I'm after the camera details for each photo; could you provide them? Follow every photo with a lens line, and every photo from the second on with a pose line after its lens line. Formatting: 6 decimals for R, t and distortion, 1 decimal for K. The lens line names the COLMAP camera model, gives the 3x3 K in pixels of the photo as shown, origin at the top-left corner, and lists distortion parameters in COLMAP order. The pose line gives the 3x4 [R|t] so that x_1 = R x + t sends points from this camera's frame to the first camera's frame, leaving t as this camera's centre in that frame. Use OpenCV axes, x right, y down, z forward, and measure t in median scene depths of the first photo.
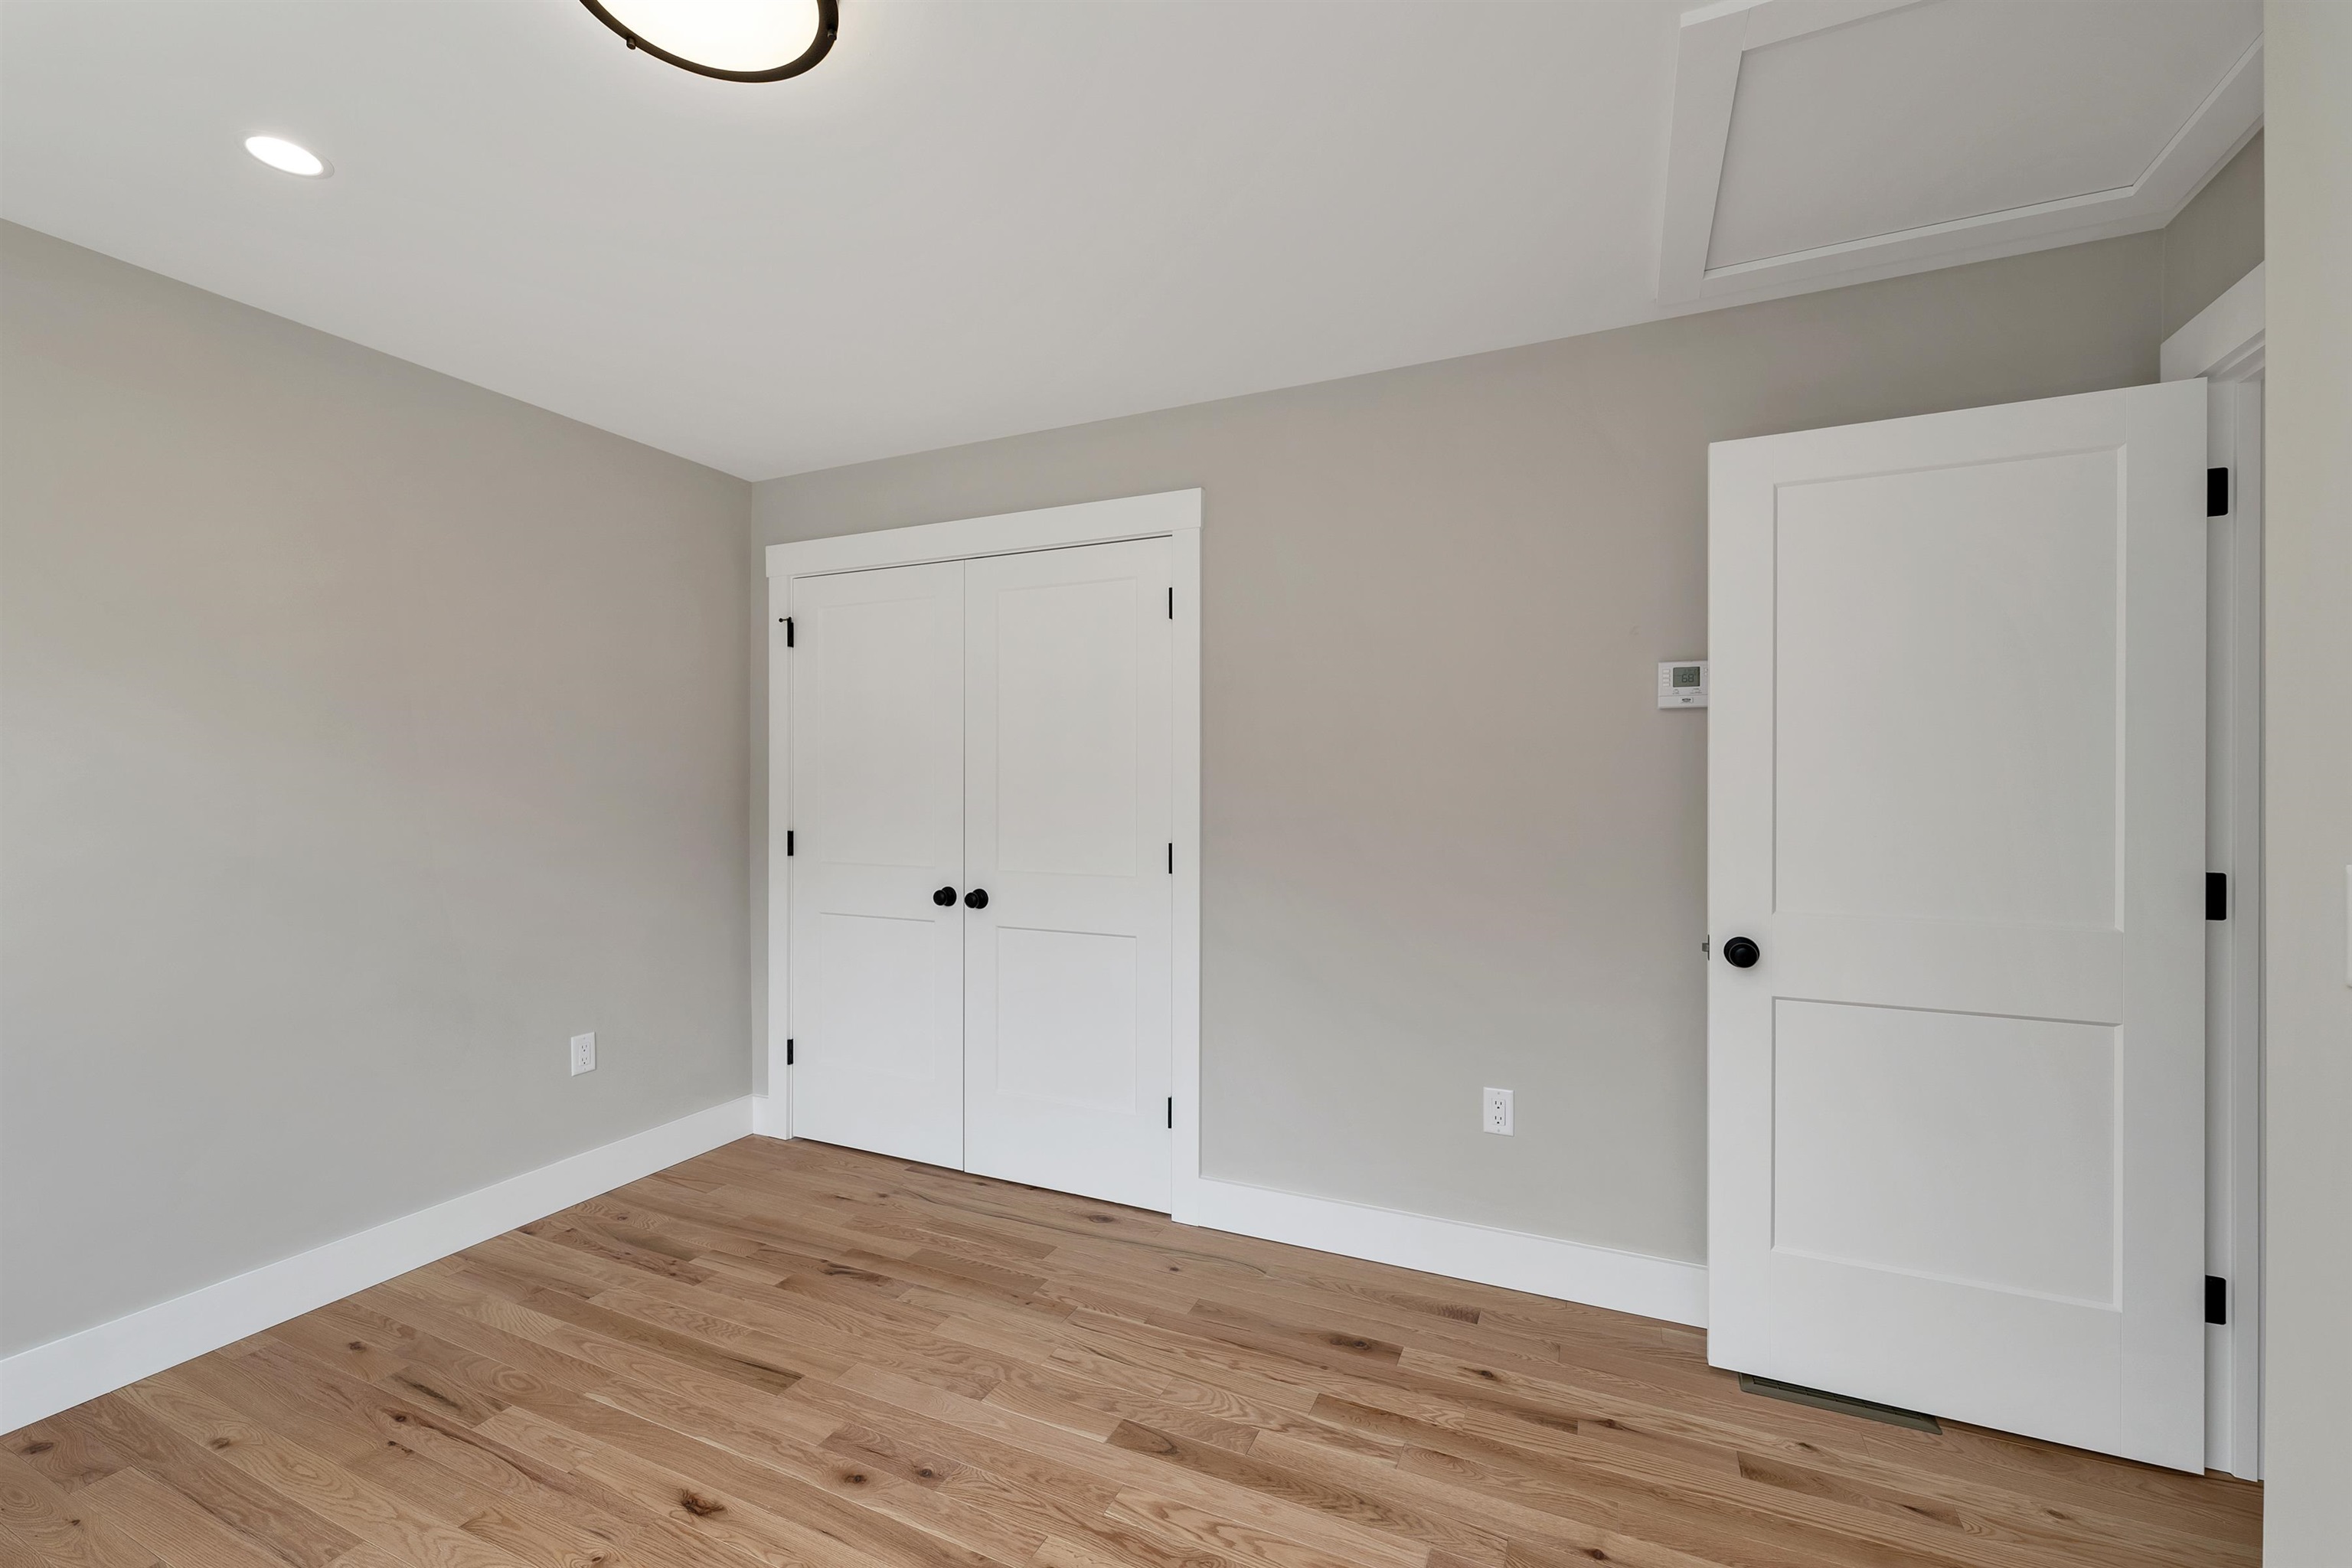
lens RADIAL K [[972.4, 0, 1189.7], [0, 972.4, 789.0], [0, 0, 1]] dist [0.007839, 0.000185]
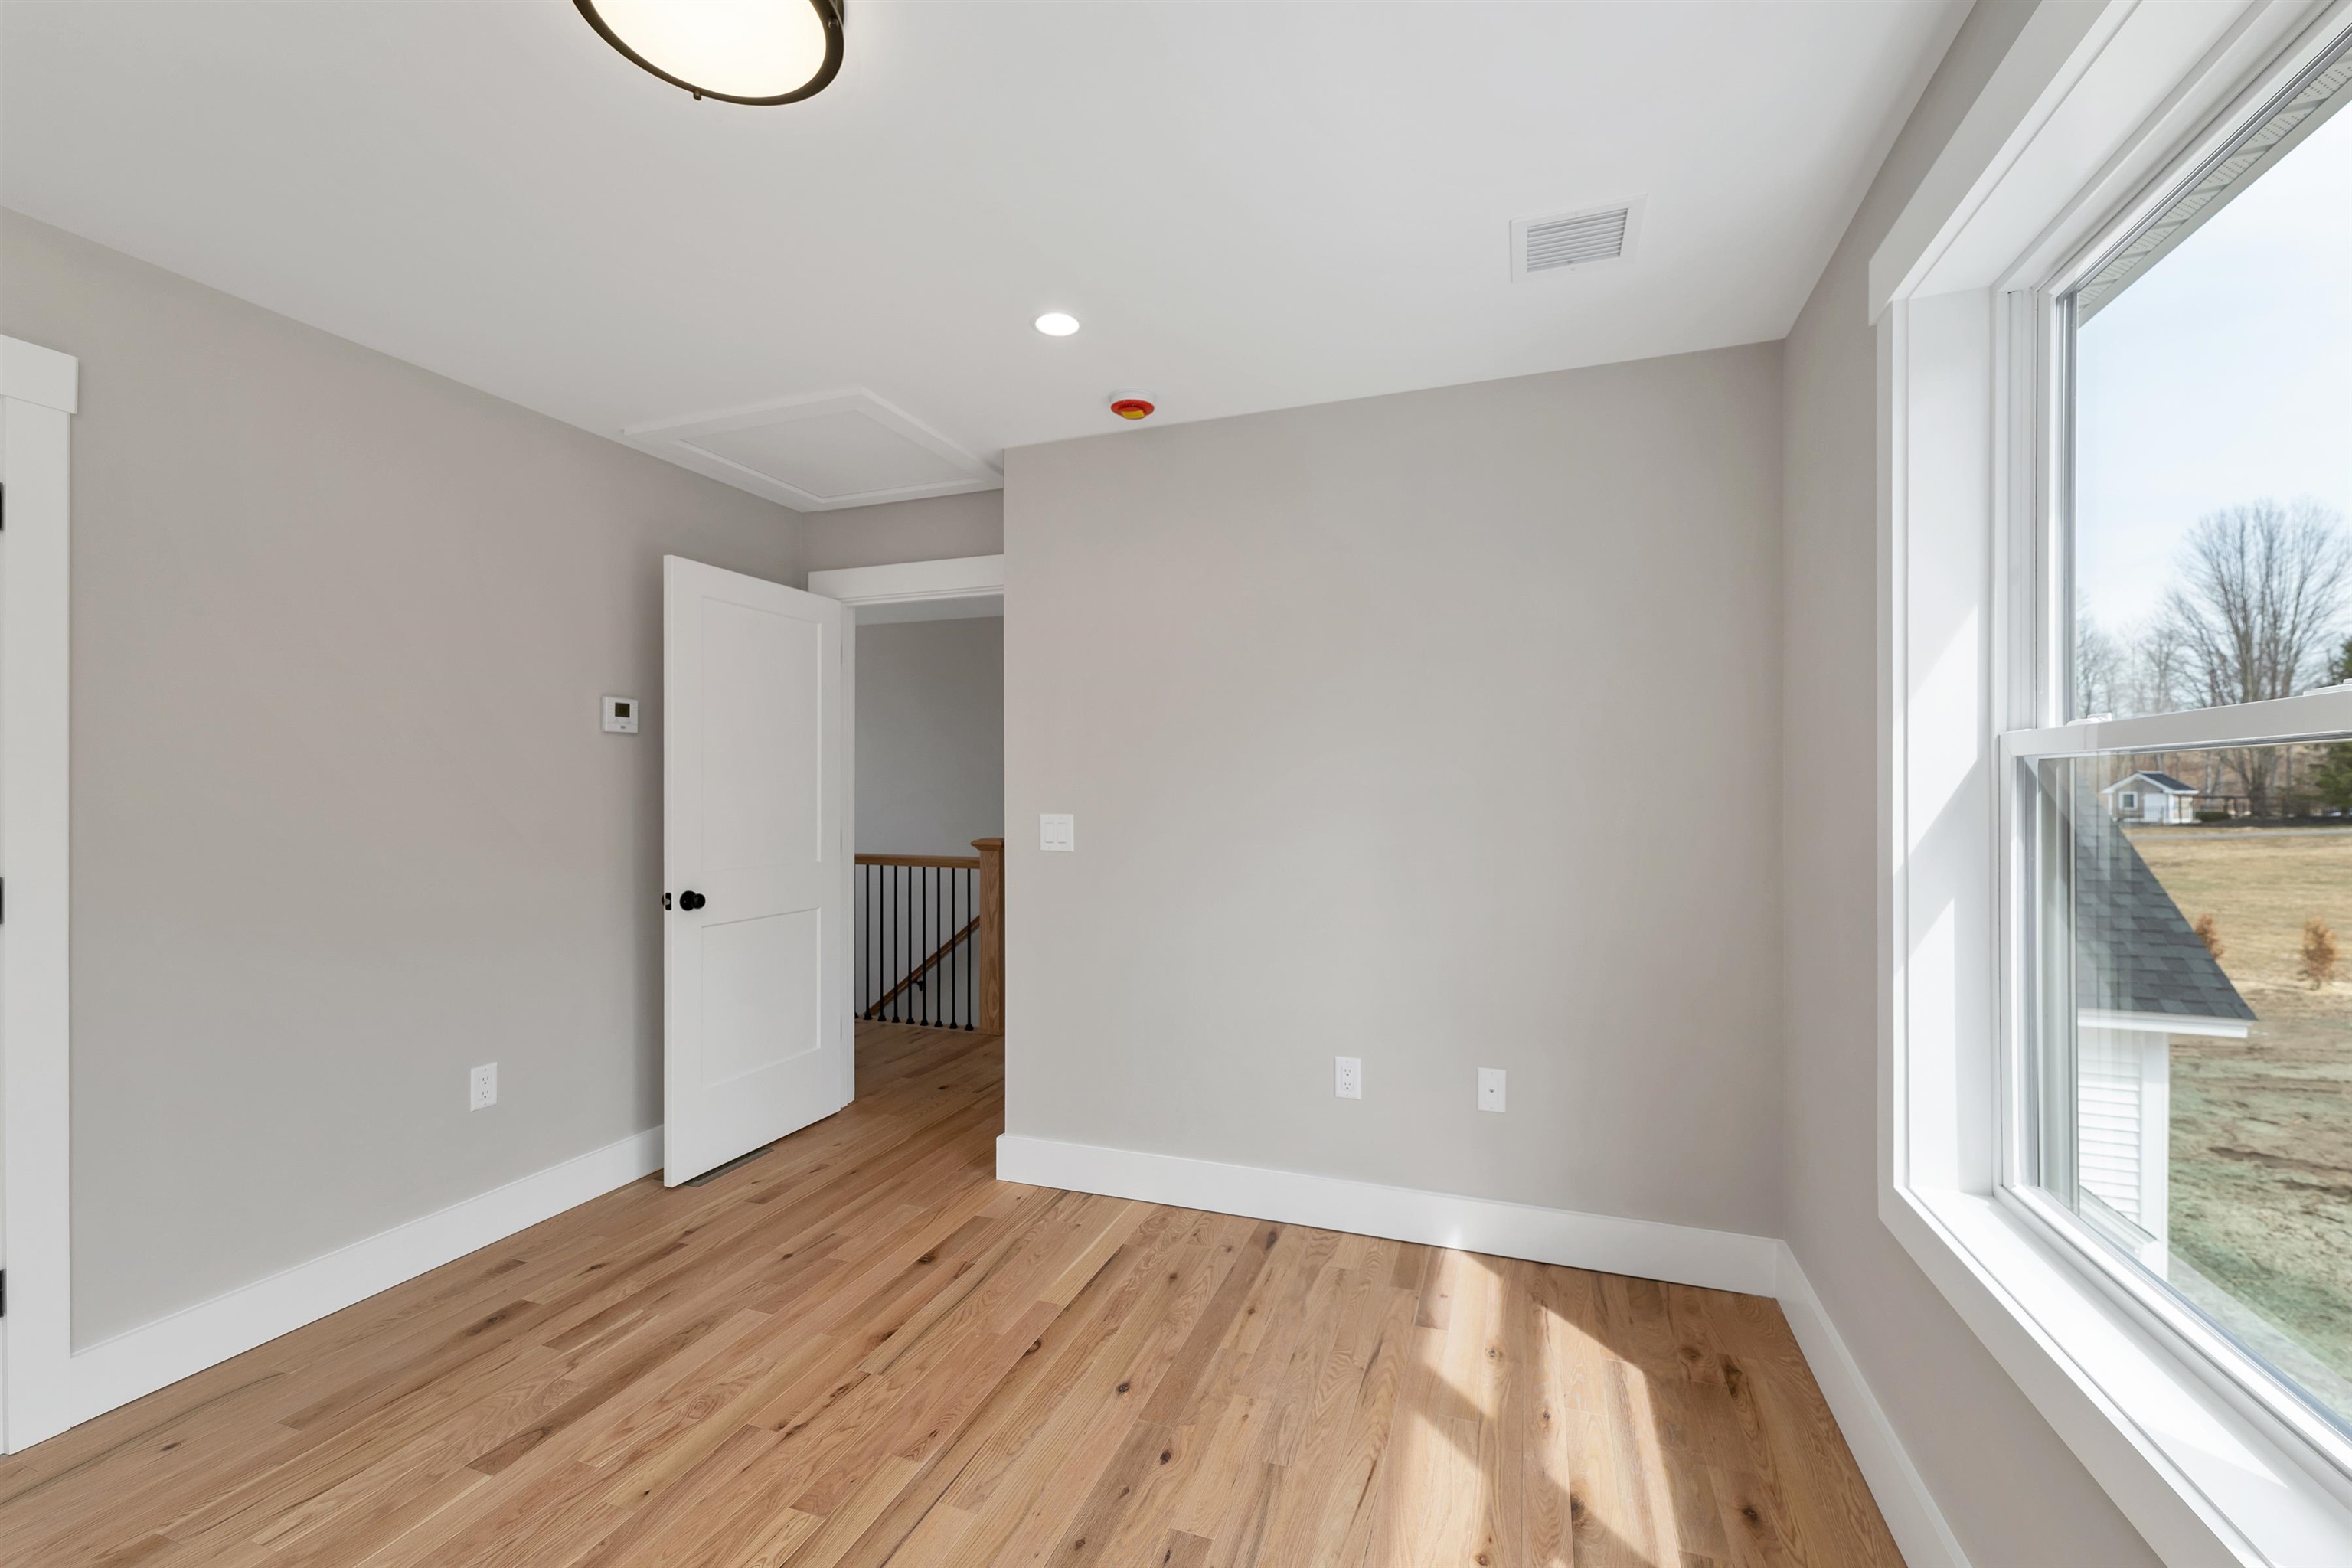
lens RADIAL K [[972.4, 0, 1168.6], [0, 972.4, 788.5], [0, 0, 1]] dist [0.007839, 0.000185]
pose [[-0.067258, -0.000737, 0.997735, -0.917577], [-0.004718, 0.999989, 0.000420, -0.009802], [-0.997724, -0.004679, -0.067261, 0.338681]]
